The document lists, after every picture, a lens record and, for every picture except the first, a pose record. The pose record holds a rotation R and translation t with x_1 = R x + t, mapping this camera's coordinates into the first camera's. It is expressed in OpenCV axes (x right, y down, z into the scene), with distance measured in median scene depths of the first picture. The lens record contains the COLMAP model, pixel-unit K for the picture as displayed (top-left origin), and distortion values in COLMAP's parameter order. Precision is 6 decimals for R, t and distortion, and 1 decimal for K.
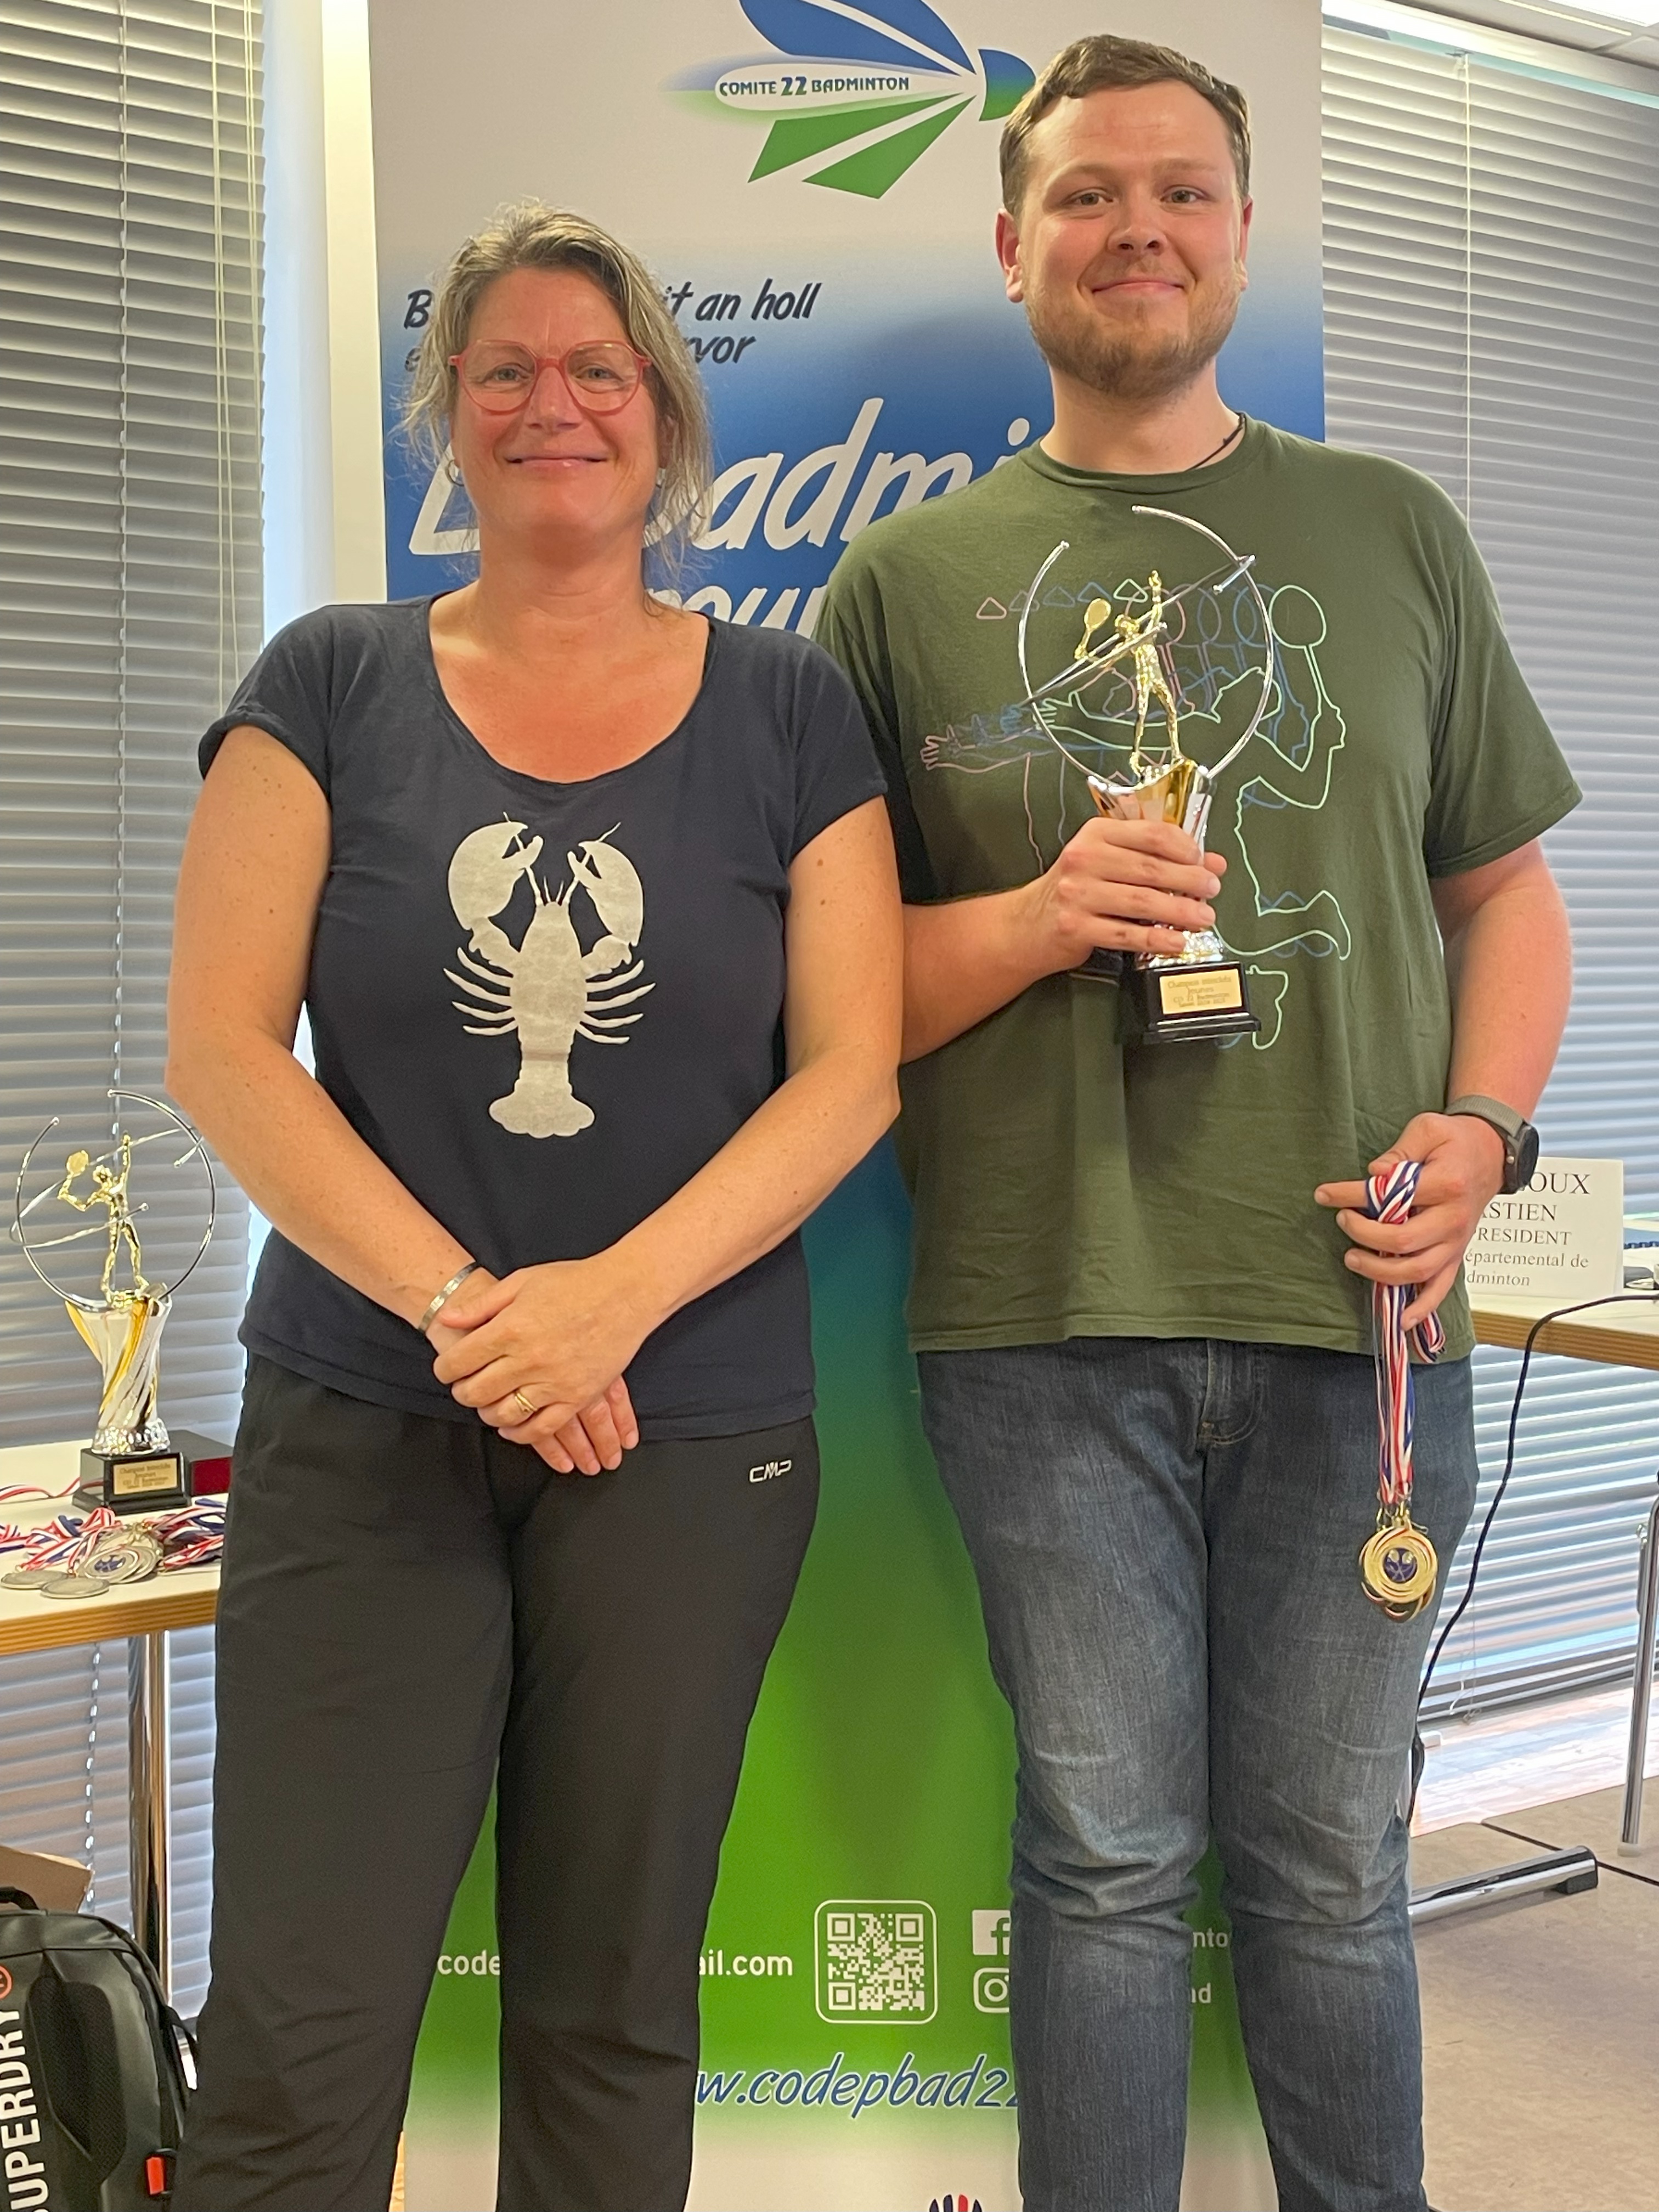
lens RADIAL K [[2850.8, 0, 834.5], [0, 2850.8, 1090.8], [0, 0, 1]] dist [0.067554, 0.000000]
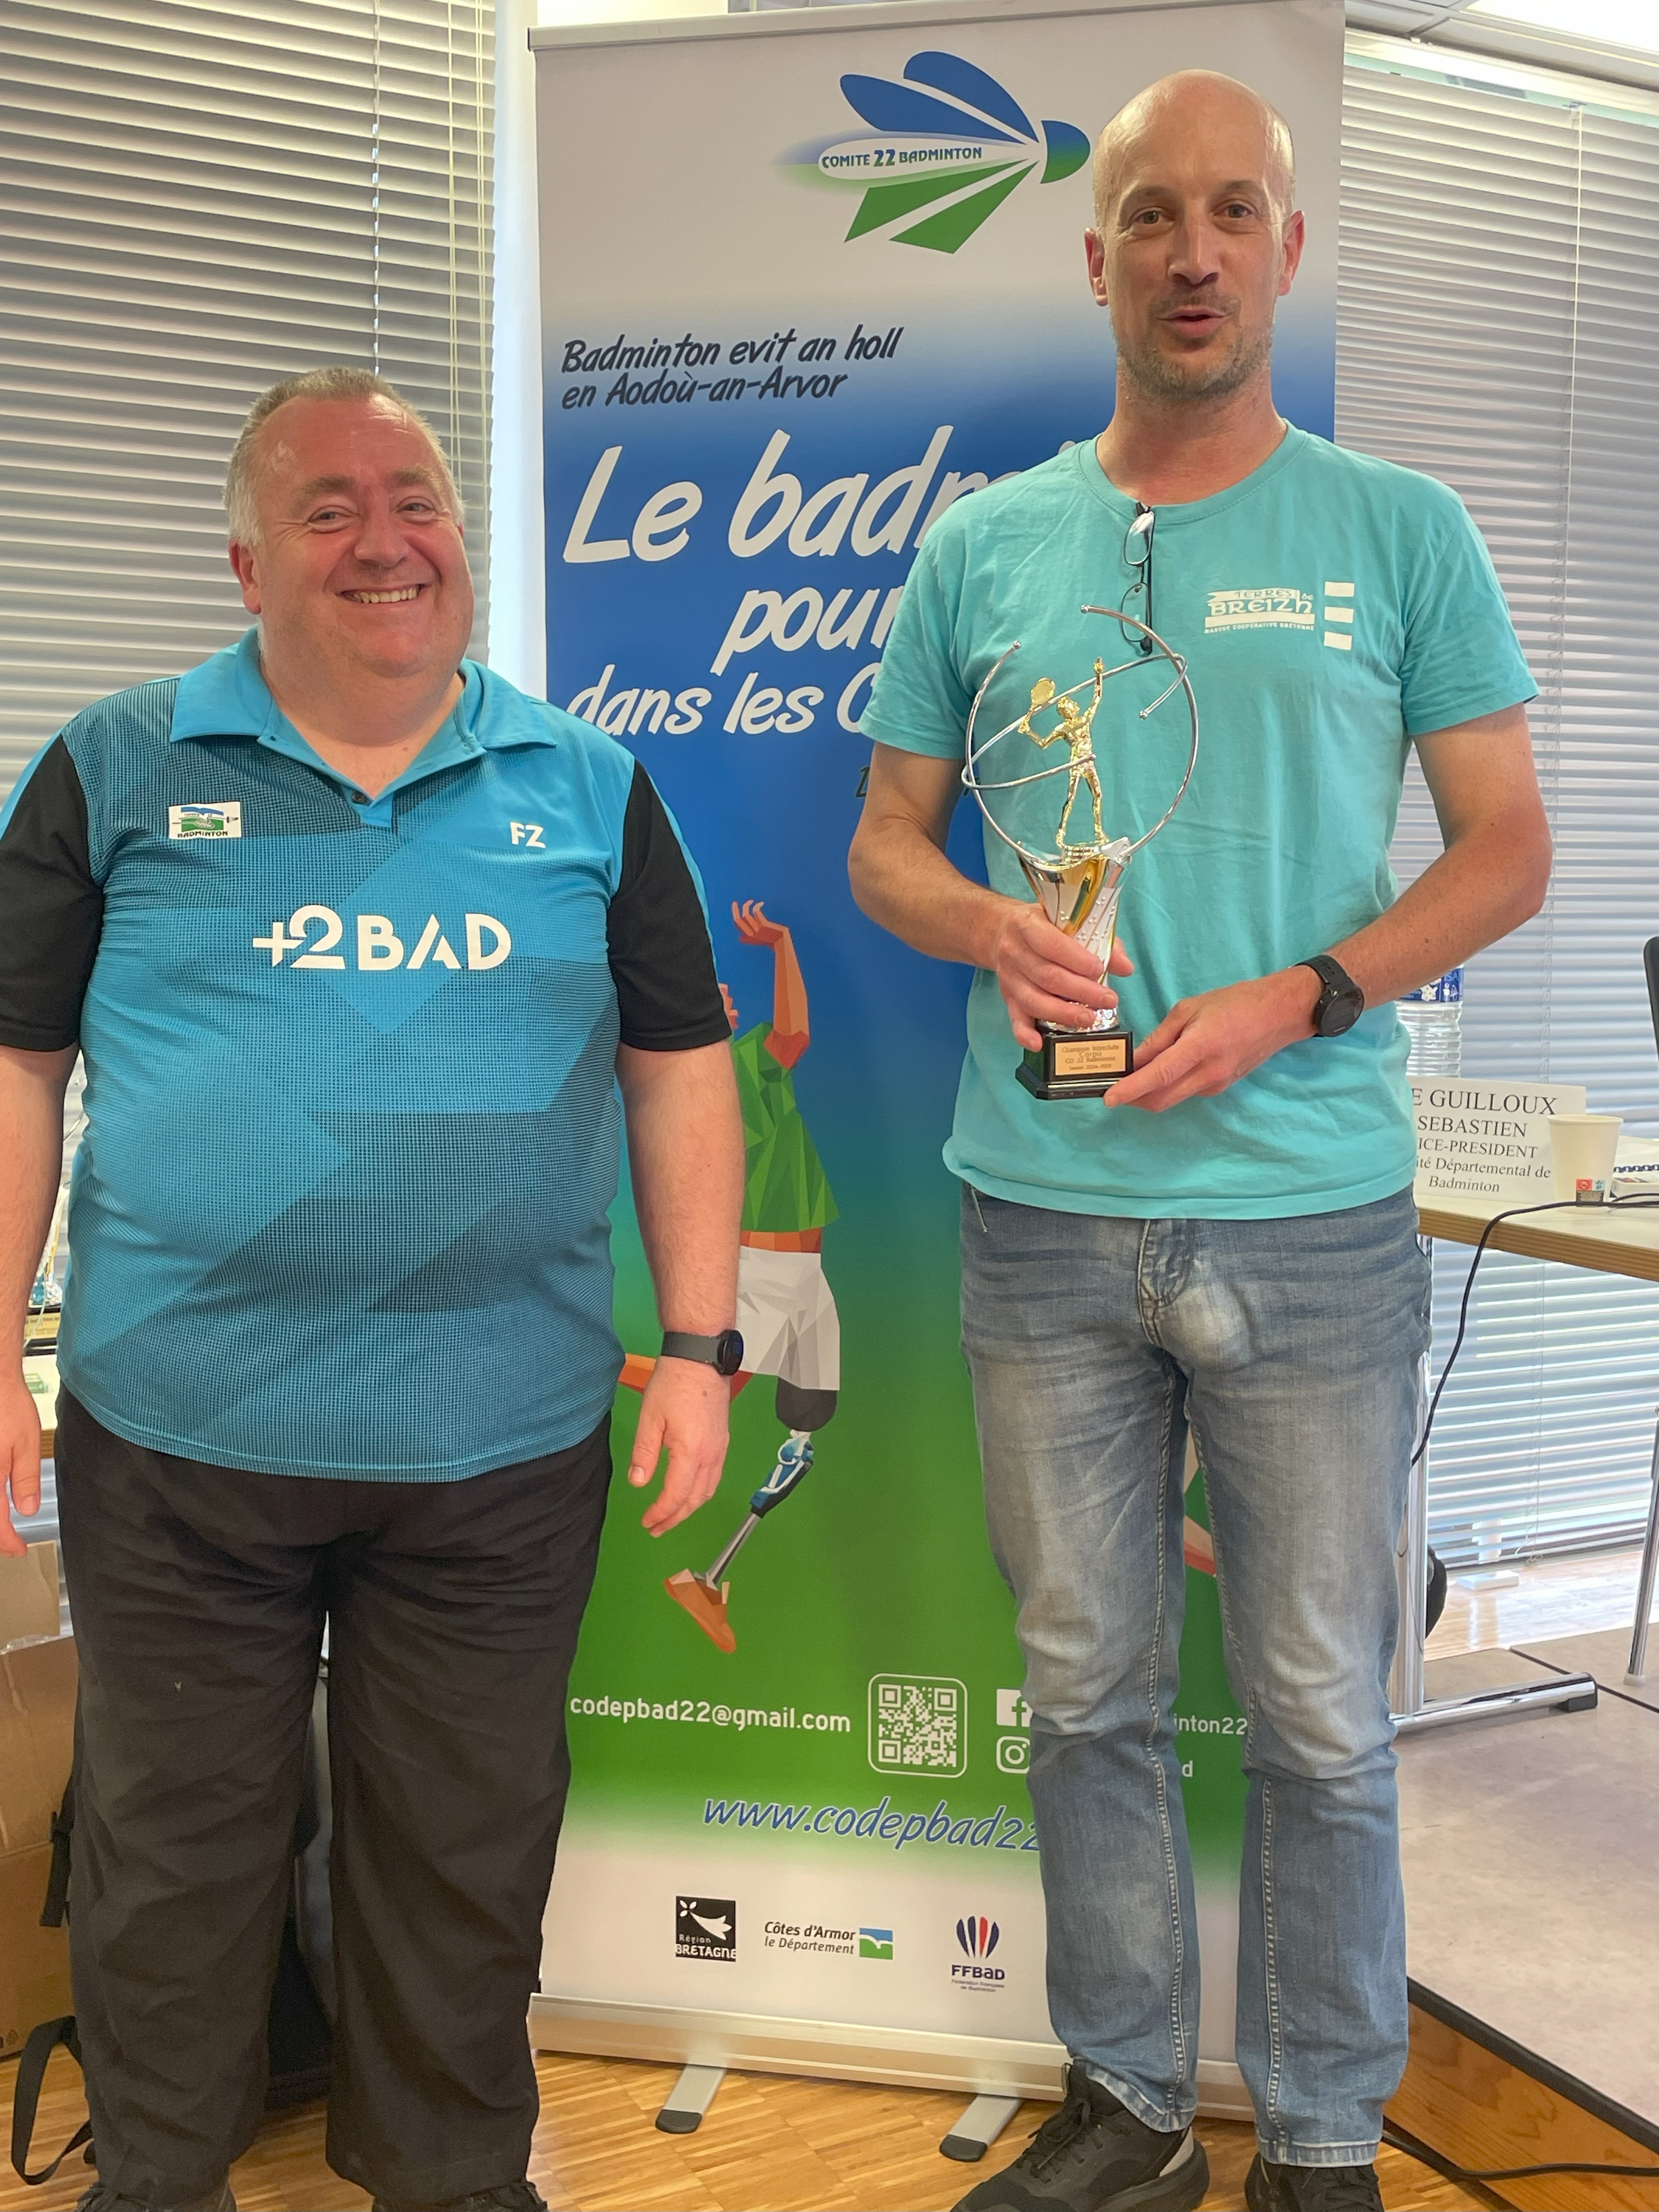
lens RADIAL K [[2379.9, 0, 848.4], [0, 2379.9, 1142.2], [0, 0, 1]] dist [0.065452, 0.000000]
pose [[0.989692, 0.028323, -0.140381, 0.121316], [-0.021269, 0.998447, 0.051498, 0.003653], [0.141621, -0.047981, 0.988757, 0.001309]]
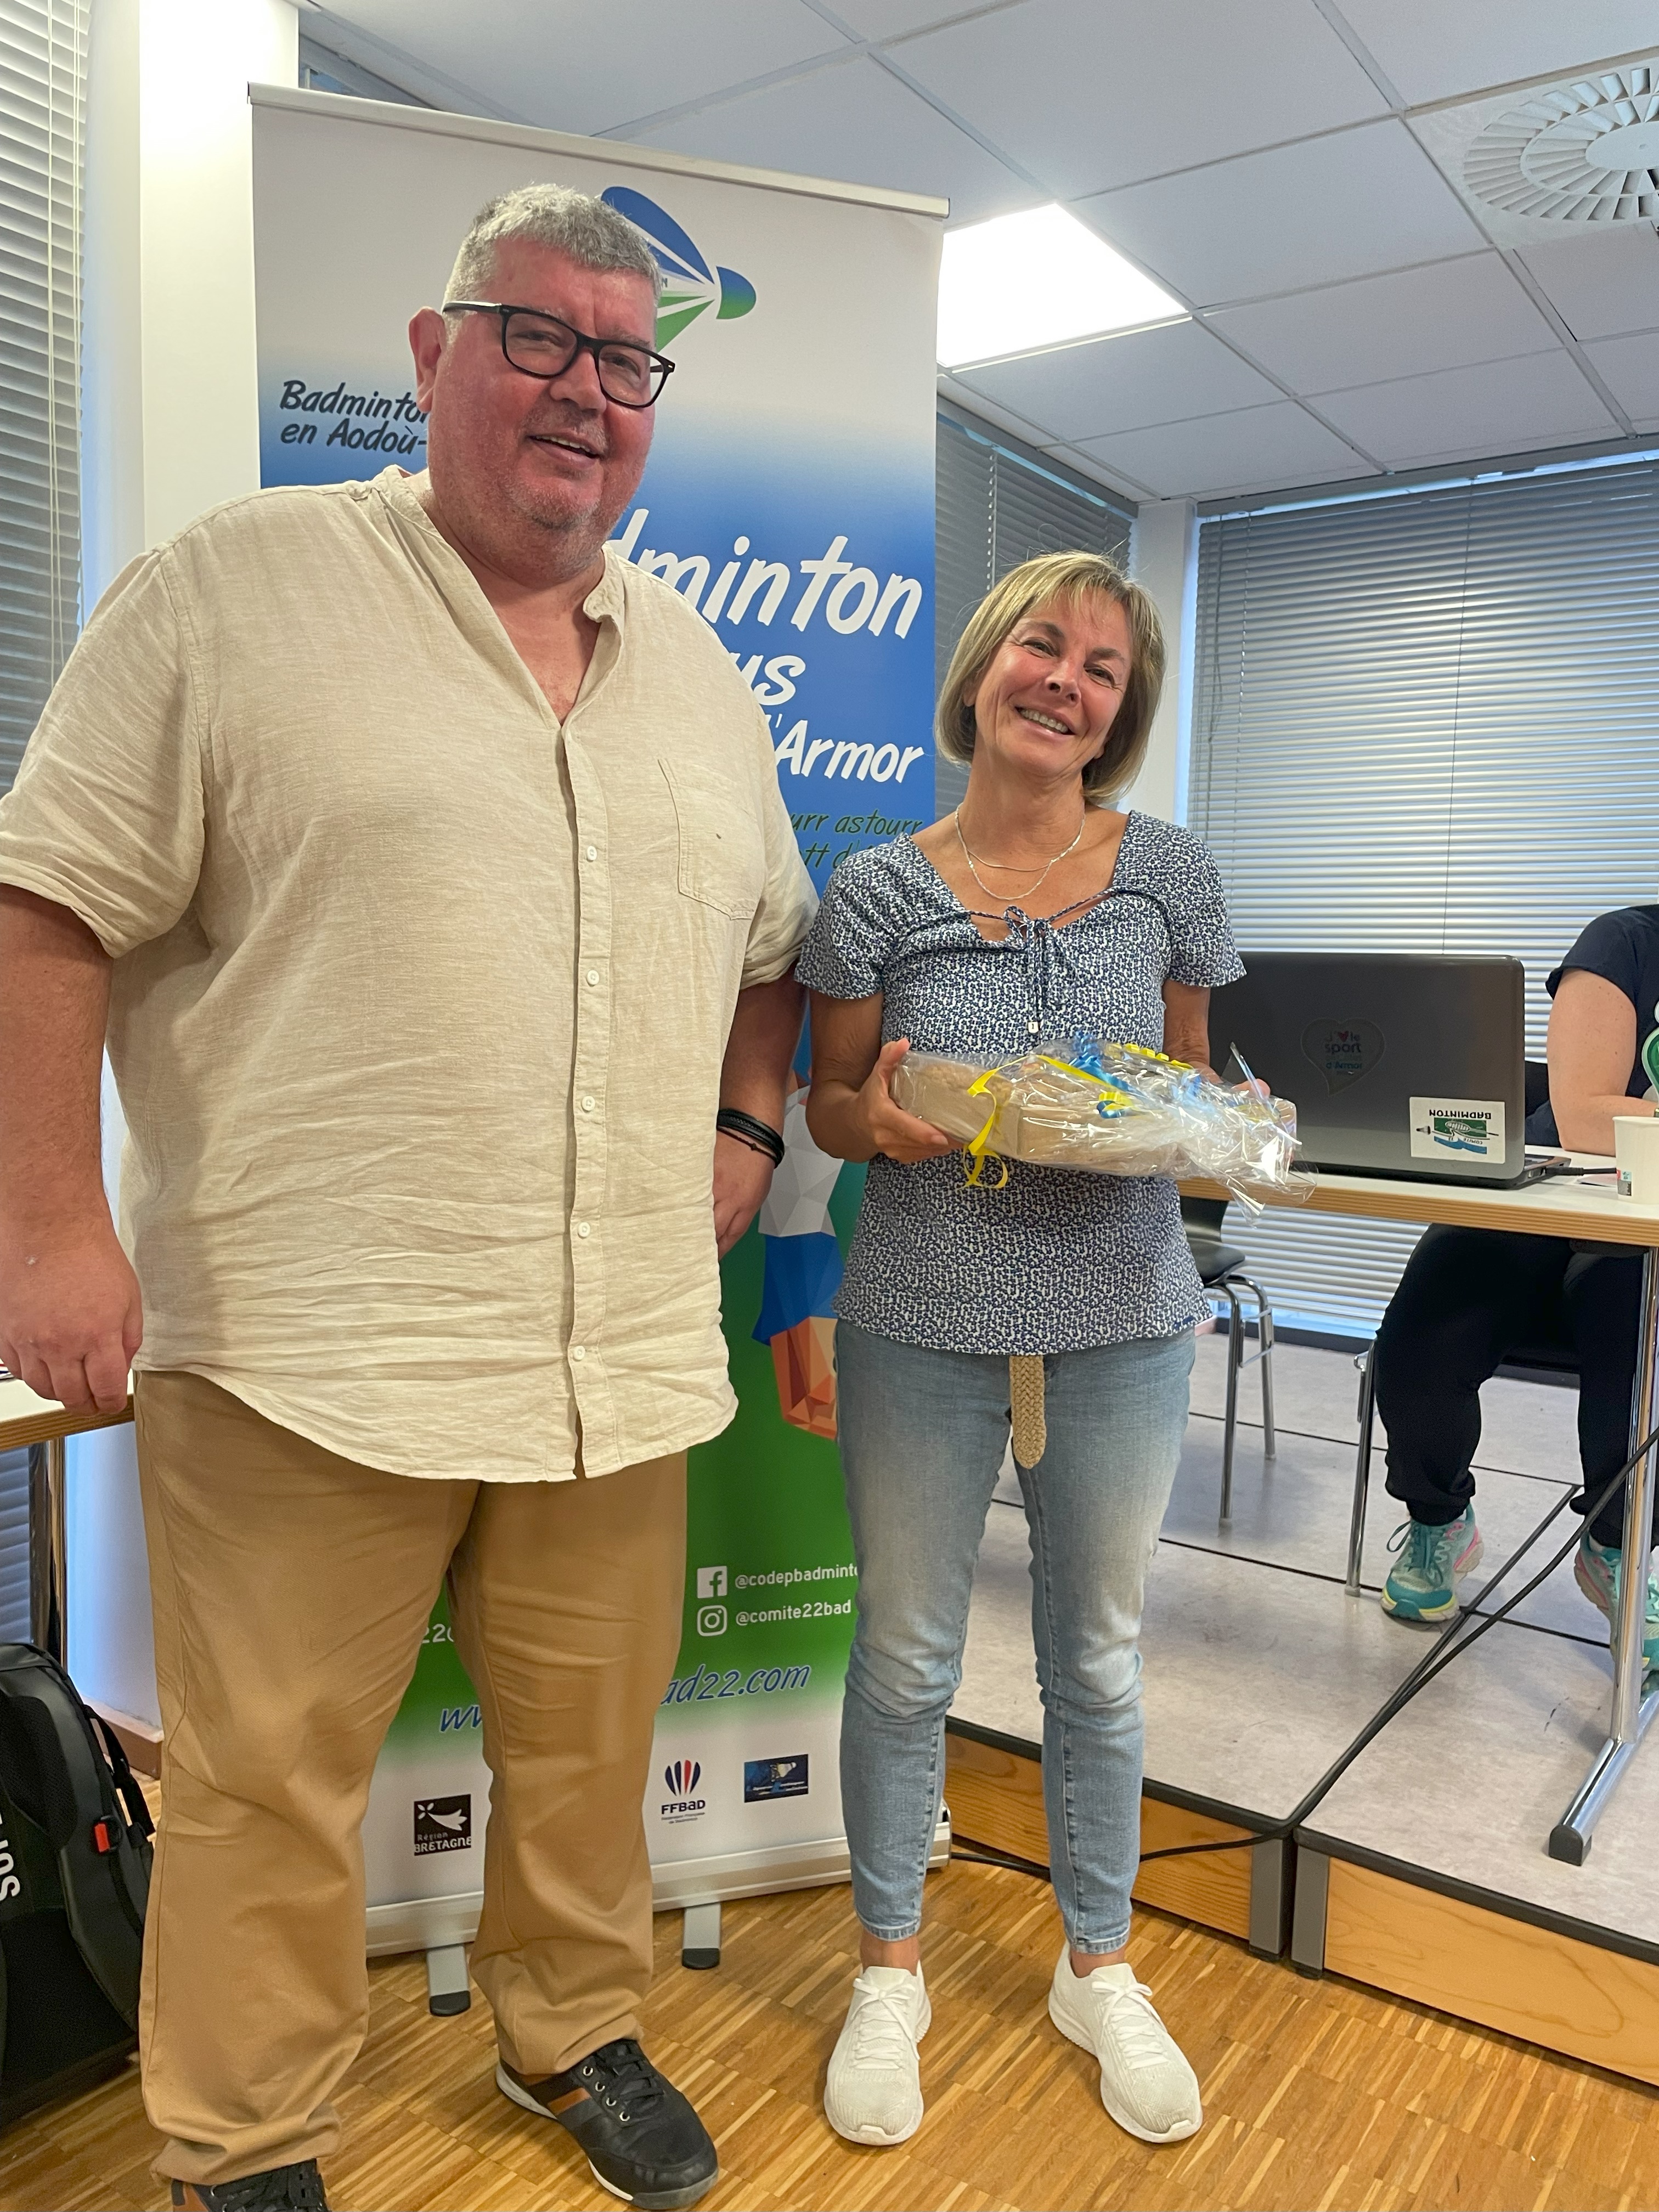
lens RADIAL K [[1669.3, 0, 855.1], [0, 1669.3, 1102.4], [0, 0, 1]] dist [0.083300, -0.106545]
pose [[0.935673, -0.001652, 0.352864, -0.178573], [-0.015533, 0.998827, 0.045864, 0.007413], [-0.352526, -0.048394, 0.934550, 0.181492]]
